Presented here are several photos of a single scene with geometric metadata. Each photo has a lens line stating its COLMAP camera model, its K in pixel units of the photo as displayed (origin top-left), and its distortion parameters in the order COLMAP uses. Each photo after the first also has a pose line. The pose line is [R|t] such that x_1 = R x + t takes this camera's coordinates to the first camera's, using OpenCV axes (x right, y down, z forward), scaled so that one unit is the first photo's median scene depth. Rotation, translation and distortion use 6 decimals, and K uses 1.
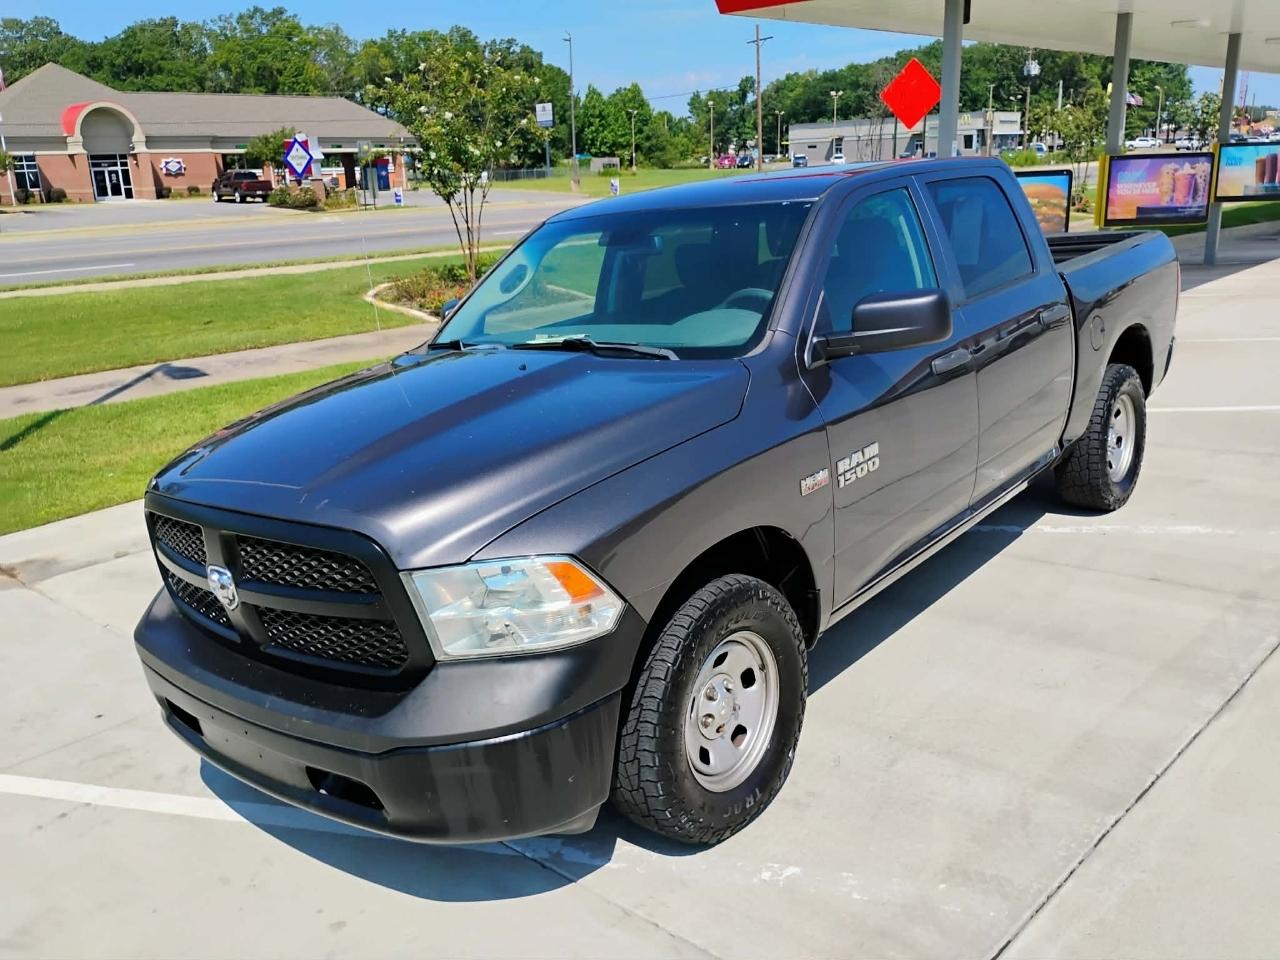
lens RADIAL K [[1077.1, 0, 651.2], [0, 1077.1, 483.2], [0, 0, 1]] dist [0.053903, -0.081484]
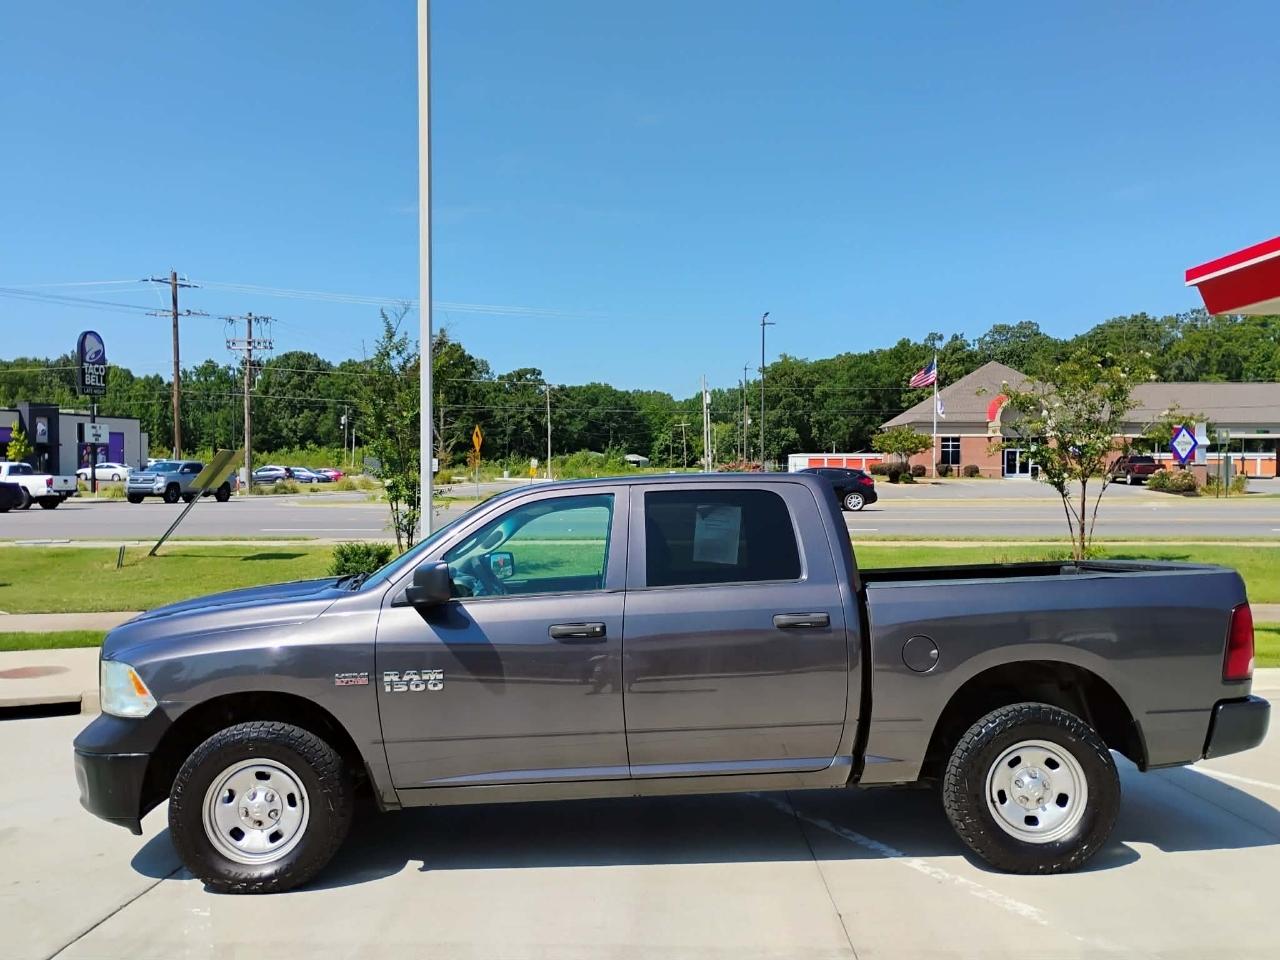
lens RADIAL K [[1077.1, 0, 636.5], [0, 1077.1, 475.9], [0, 0, 1]] dist [0.053903, -0.081484]
pose [[0.658771, 0.043128, -0.751107, 0.885200], [-0.232542, 0.961141, -0.148766, -0.082236], [0.715504, 0.272667, 0.643201, 0.143873]]
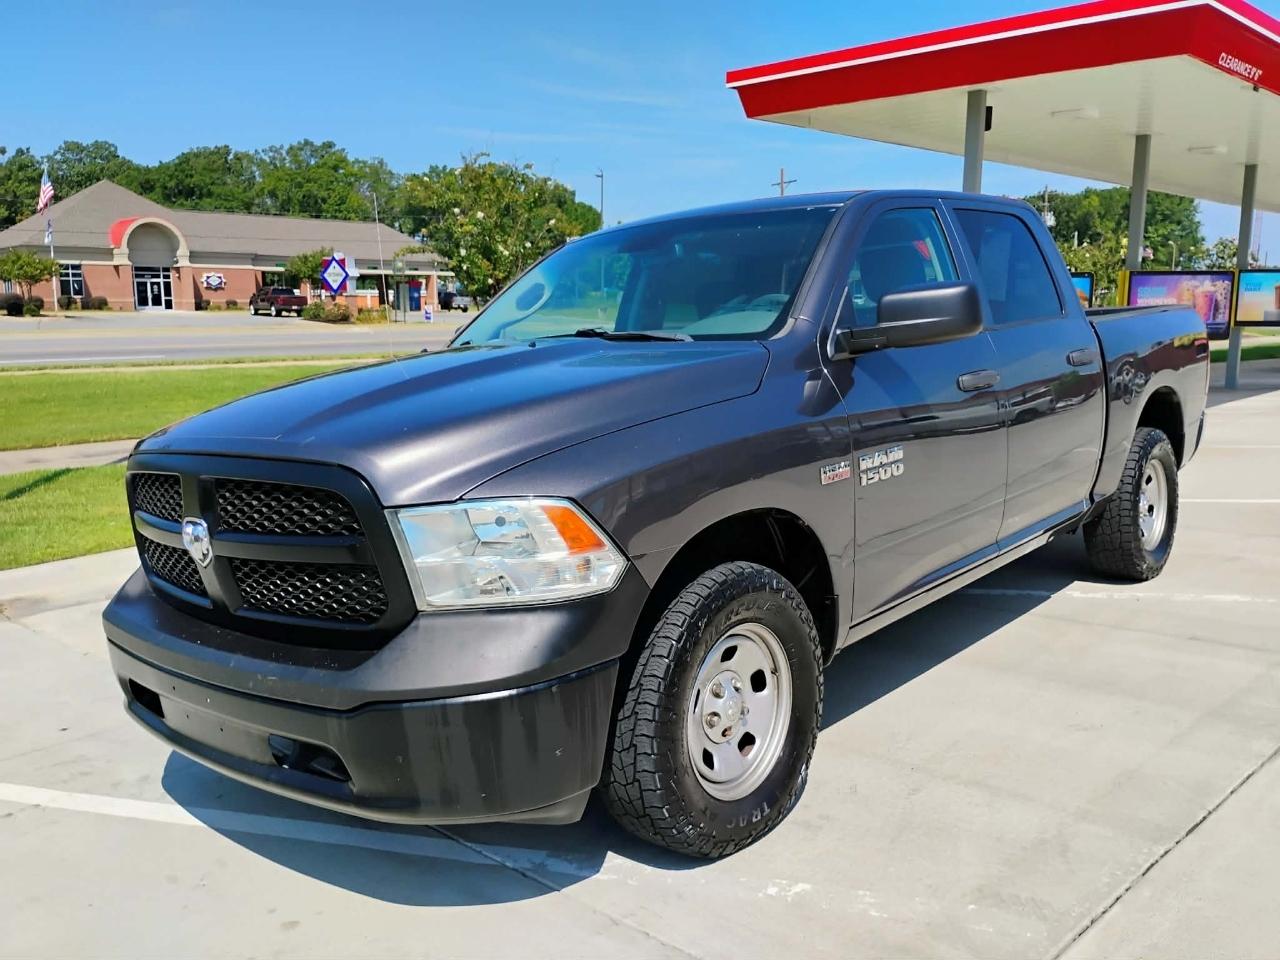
lens RADIAL K [[1077.1, 0, 651.6], [0, 1077.1, 480.8], [0, 0, 1]] dist [0.053903, -0.081484]
pose [[0.999127, 0.038517, -0.016162, 0.004140], [-0.040200, 0.991767, -0.121581, 0.073771], [0.011346, 0.122125, 0.992450, 0.038333]]
